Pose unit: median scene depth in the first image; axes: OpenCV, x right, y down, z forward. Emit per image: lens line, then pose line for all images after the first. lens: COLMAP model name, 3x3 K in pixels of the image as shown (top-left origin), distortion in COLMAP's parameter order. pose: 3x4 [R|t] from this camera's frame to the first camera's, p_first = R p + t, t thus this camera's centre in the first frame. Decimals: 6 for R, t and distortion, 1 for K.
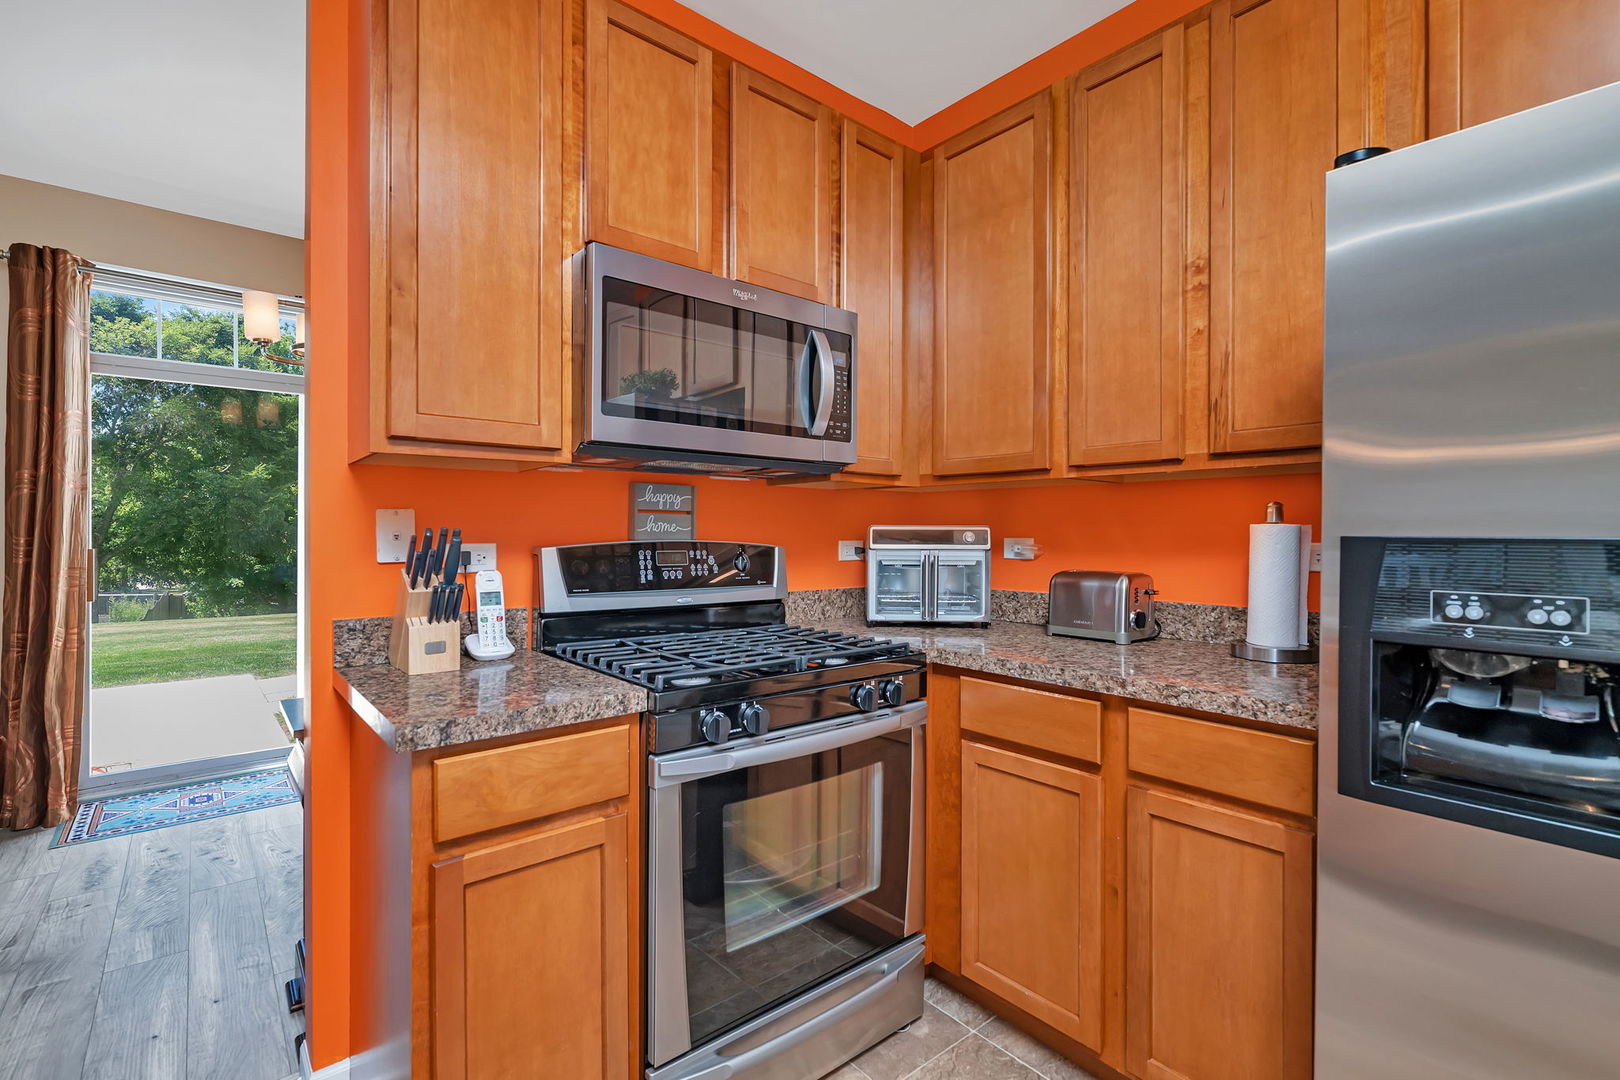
lens RADIAL K [[725.6, 0, 809.7], [0, 725.6, 534.4], [0, 0, 1]] dist [-0.001705, -0.000016]
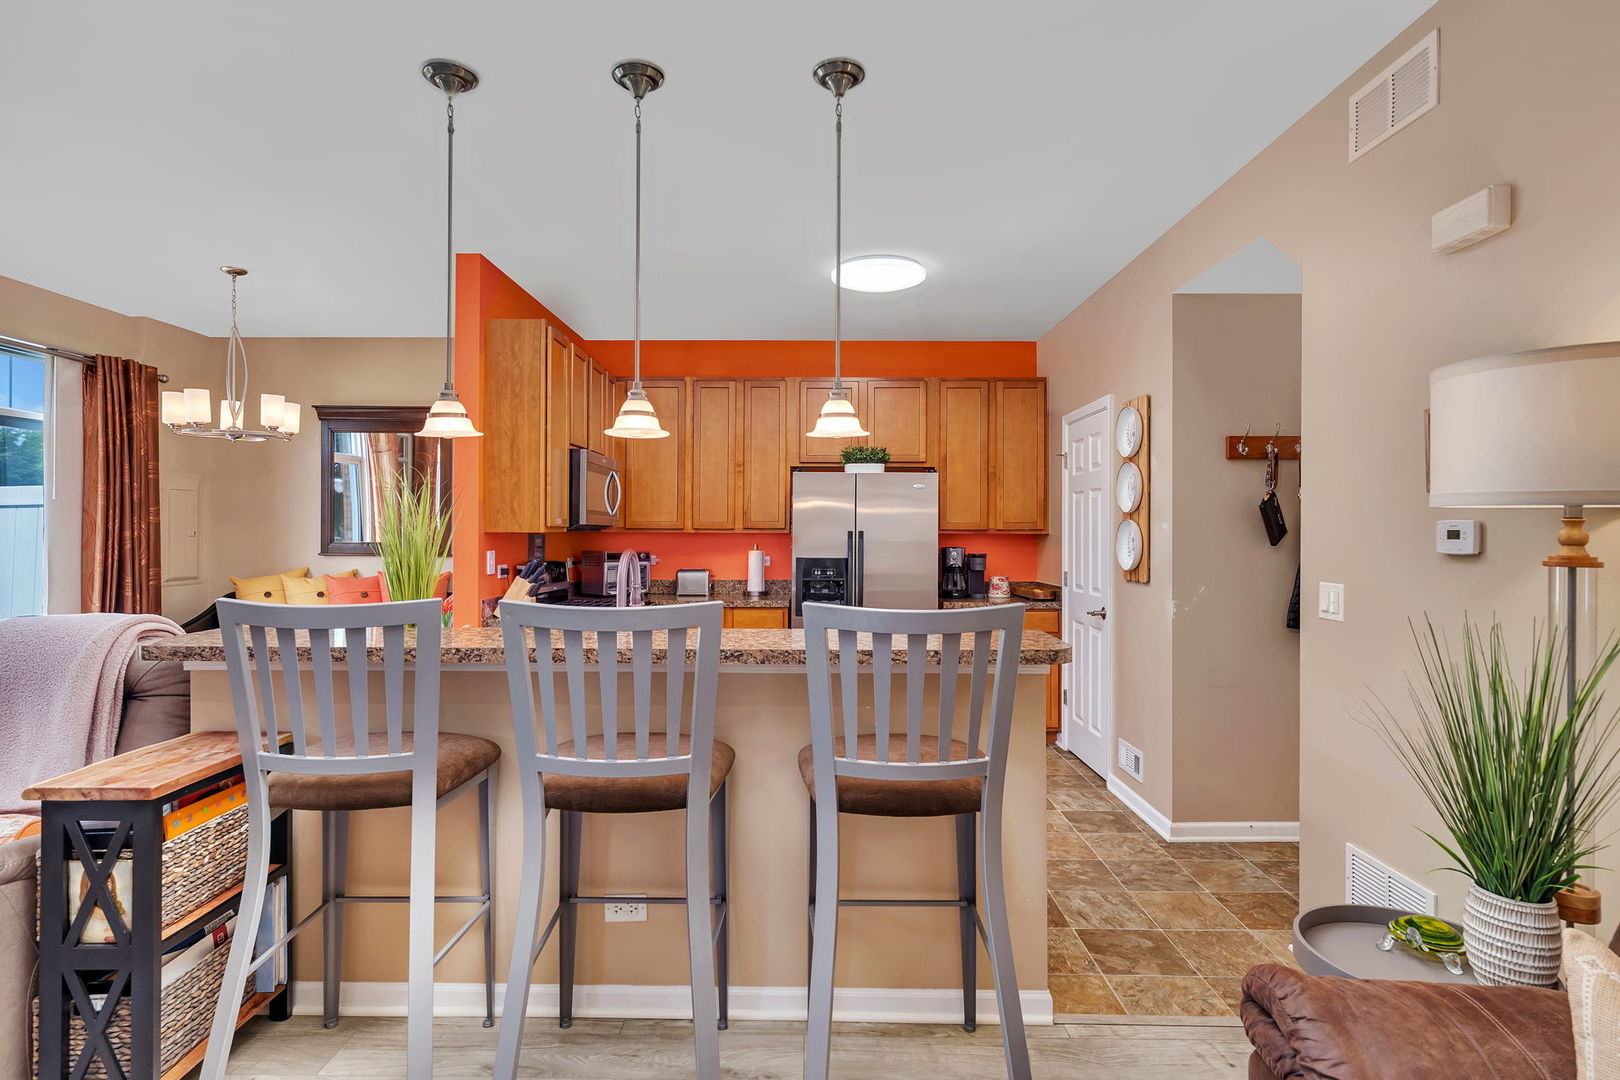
lens RADIAL K [[824.2, 0, 810.6], [0, 824.2, 532.7], [0, 0, 1]] dist [-0.000536, -0.000120]
pose [[0.647551, 0.002047, 0.762020, -1.722260], [-0.001307, 0.999998, -0.001576, -0.079754], [-0.762021, 0.000025, 0.647552, -1.311789]]
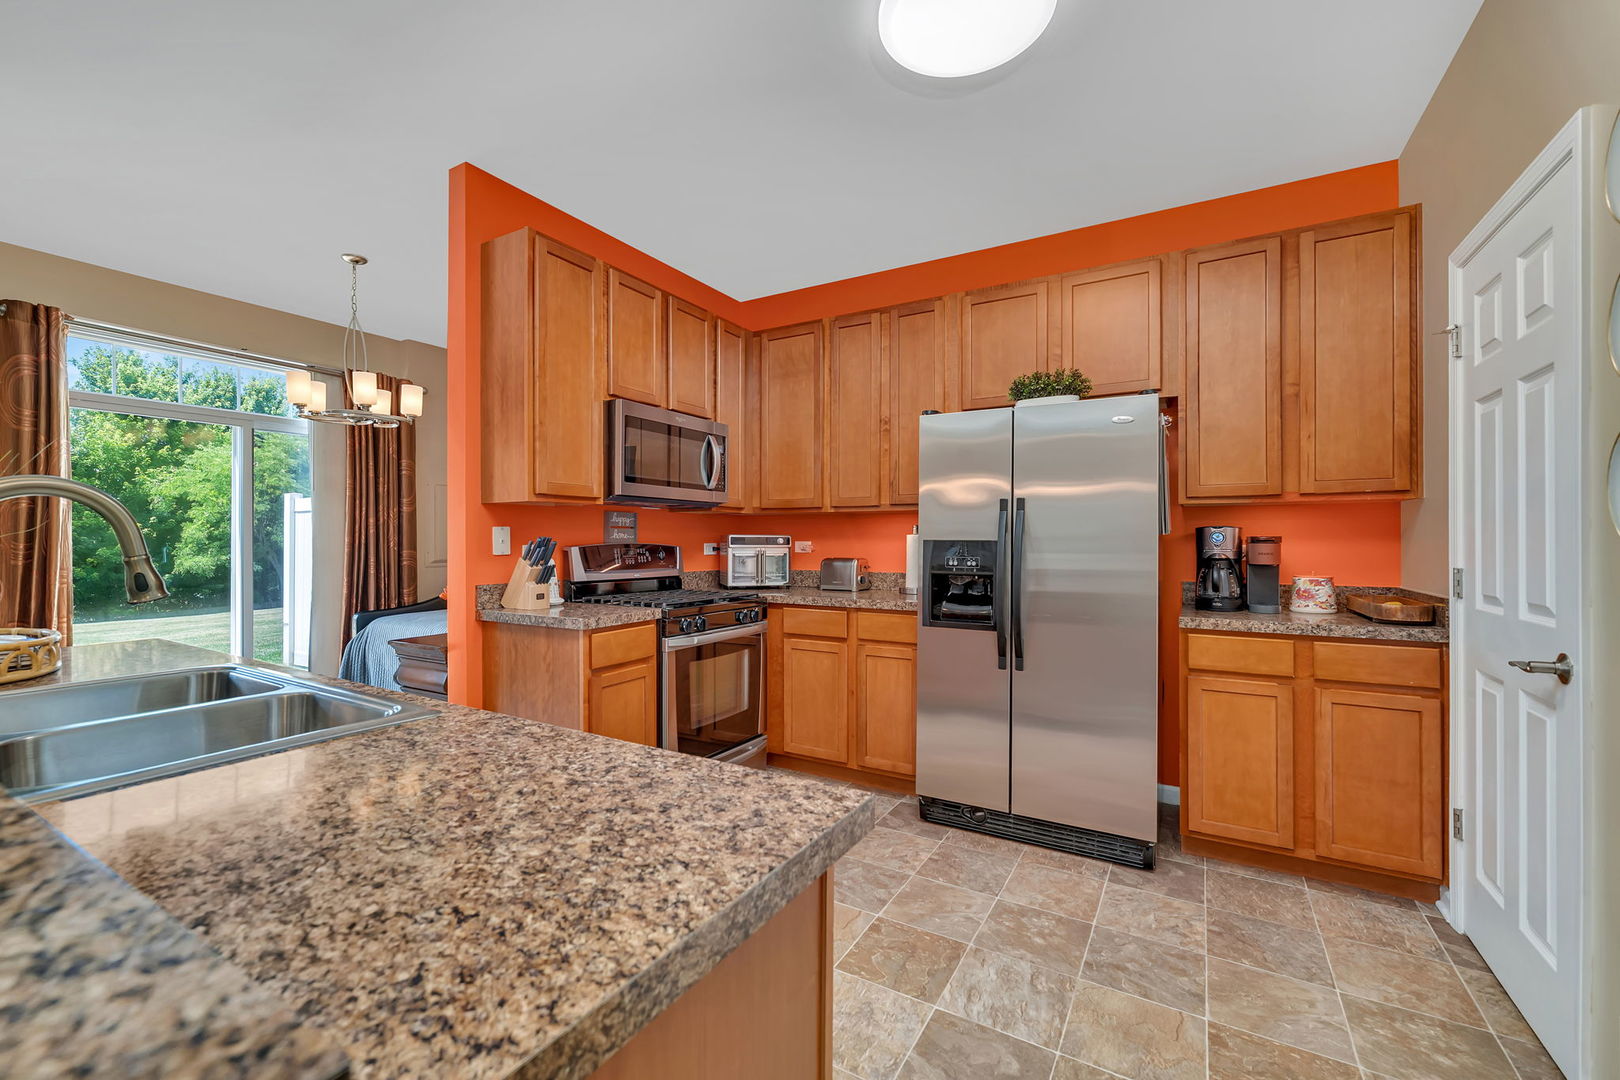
lens RADIAL K [[665.4, 0, 808.7], [0, 665.4, 538.2], [0, 0, 1]] dist [-0.001372, -0.000155]
pose [[0.941506, -0.001289, 0.336993, -0.365403], [0.002086, 0.999996, -0.002004, -0.000053], [-0.336989, 0.002590, 0.941505, -0.817617]]
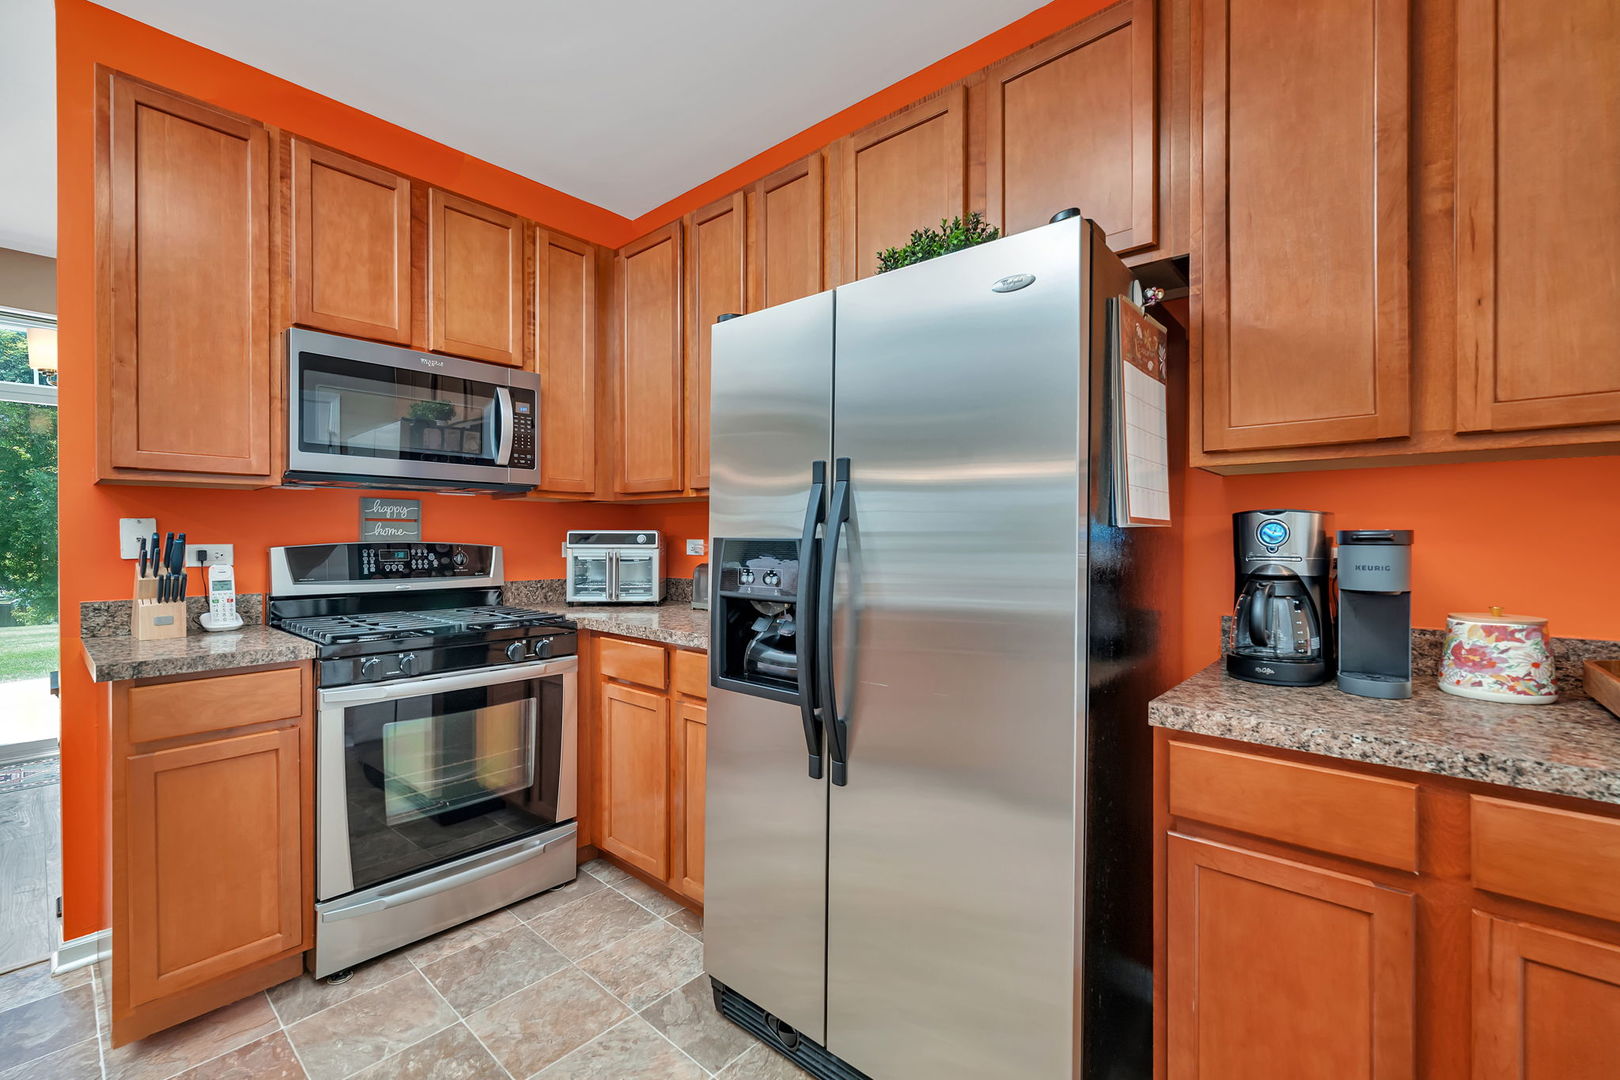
lens RADIAL K [[680.7, 0, 810.0], [0, 680.7, 540.0], [0, 0, 1]] dist [-0.000835, -0.000098]
pose [[0.988834, -0.002390, 0.148999, 0.414424], [0.001816, 0.999990, 0.003990, 0.001614], [-0.149007, -0.003675, 0.988829, -0.372071]]
